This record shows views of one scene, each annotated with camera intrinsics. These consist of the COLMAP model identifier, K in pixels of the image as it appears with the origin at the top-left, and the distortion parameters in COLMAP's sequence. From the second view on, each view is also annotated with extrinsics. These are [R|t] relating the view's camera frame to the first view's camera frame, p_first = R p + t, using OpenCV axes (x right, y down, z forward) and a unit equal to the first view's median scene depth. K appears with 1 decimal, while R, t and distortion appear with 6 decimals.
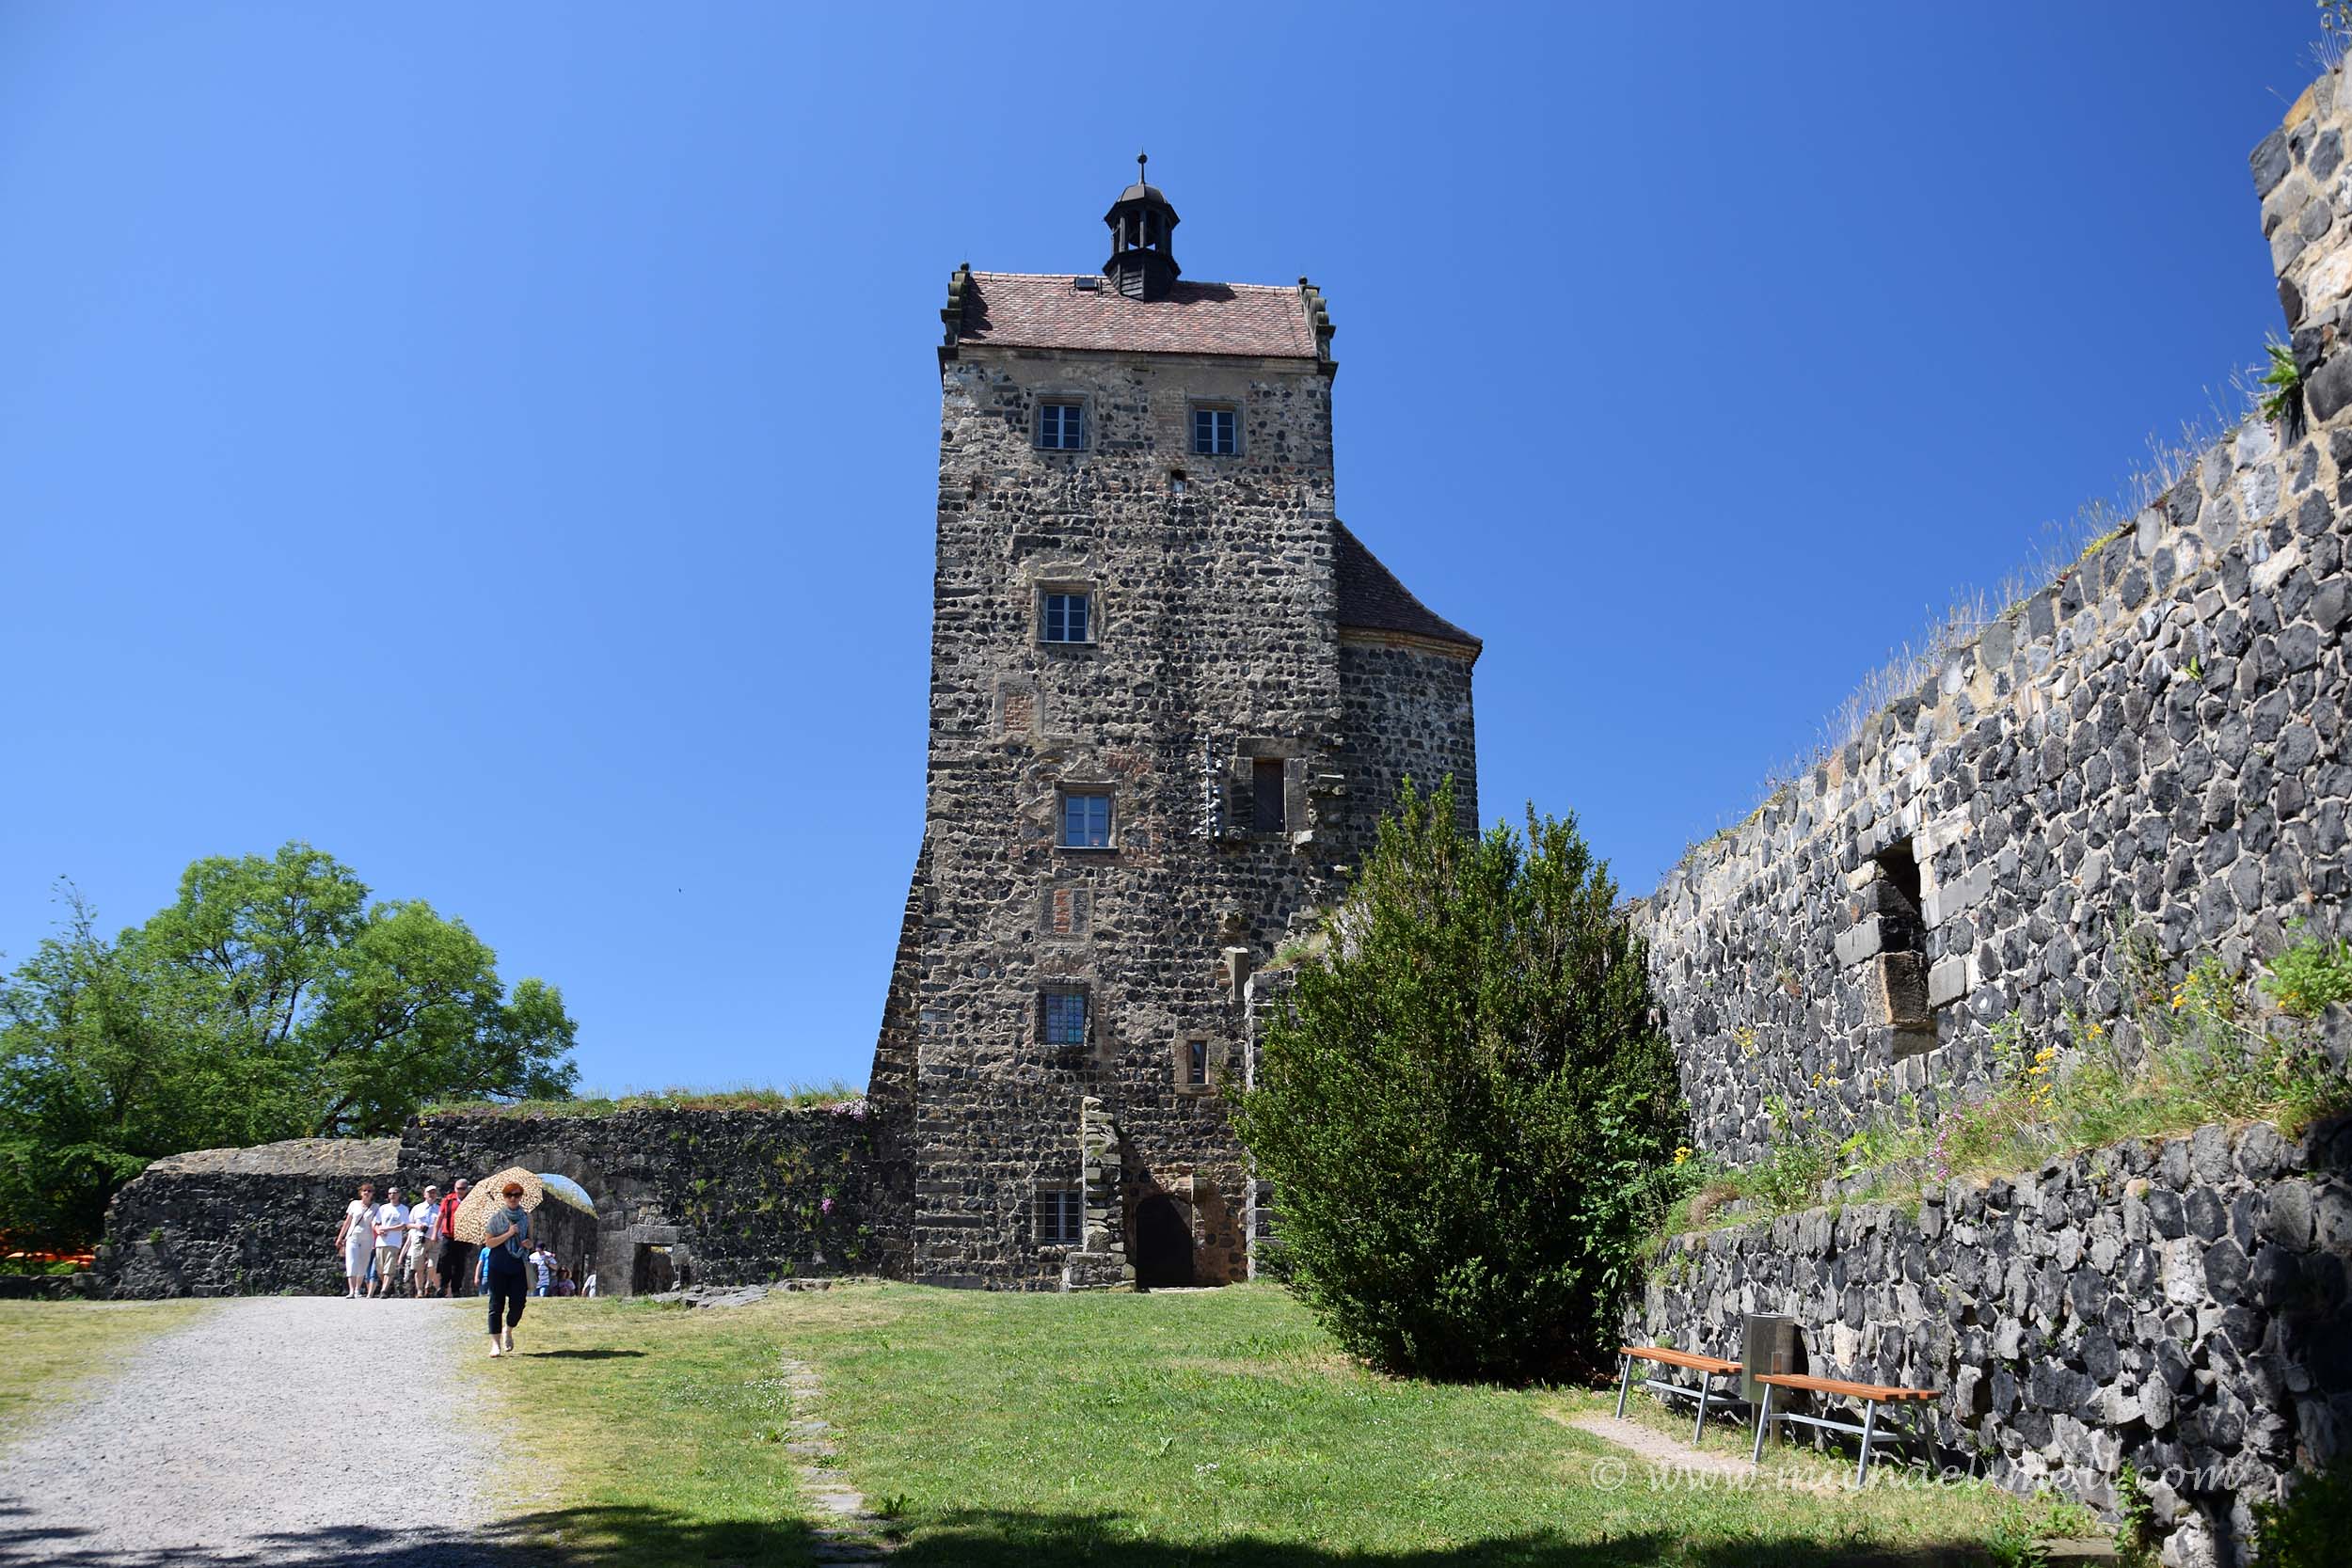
lens RADIAL K [[1835.1, 0, 1199.8], [0, 1835.1, 802.6], [0, 0, 1]] dist [-0.163640, 0.129230]
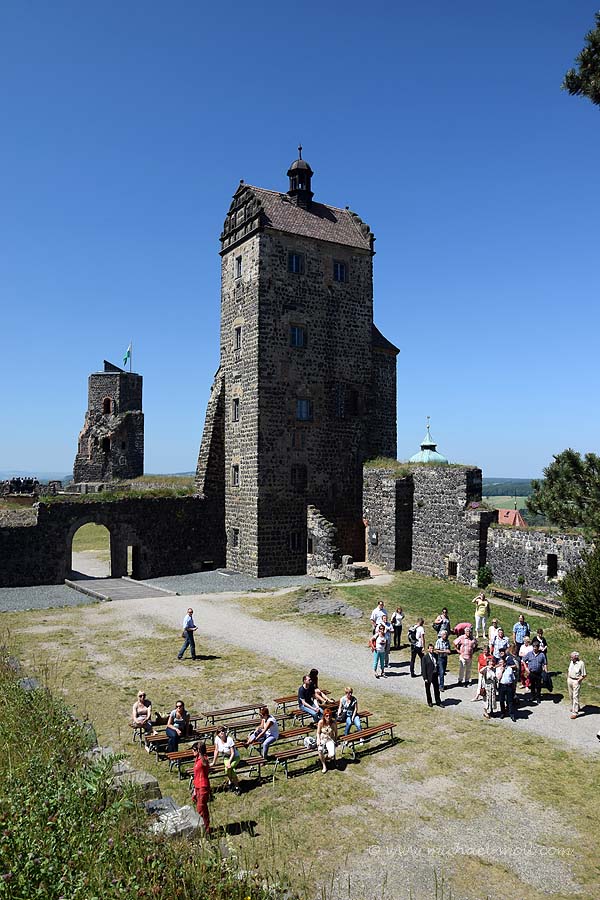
lens RADIAL K [[702.3, 0, 300.0], [0, 702.3, 450.0], [0, 0, 1]] dist [-0.163640, 0.129230]
pose [[0.888854, 0.026648, 0.457415, -0.564480], [-0.143912, 0.964024, 0.223490, -0.173978], [-0.435004, -0.264478, 0.860711, -0.000212]]
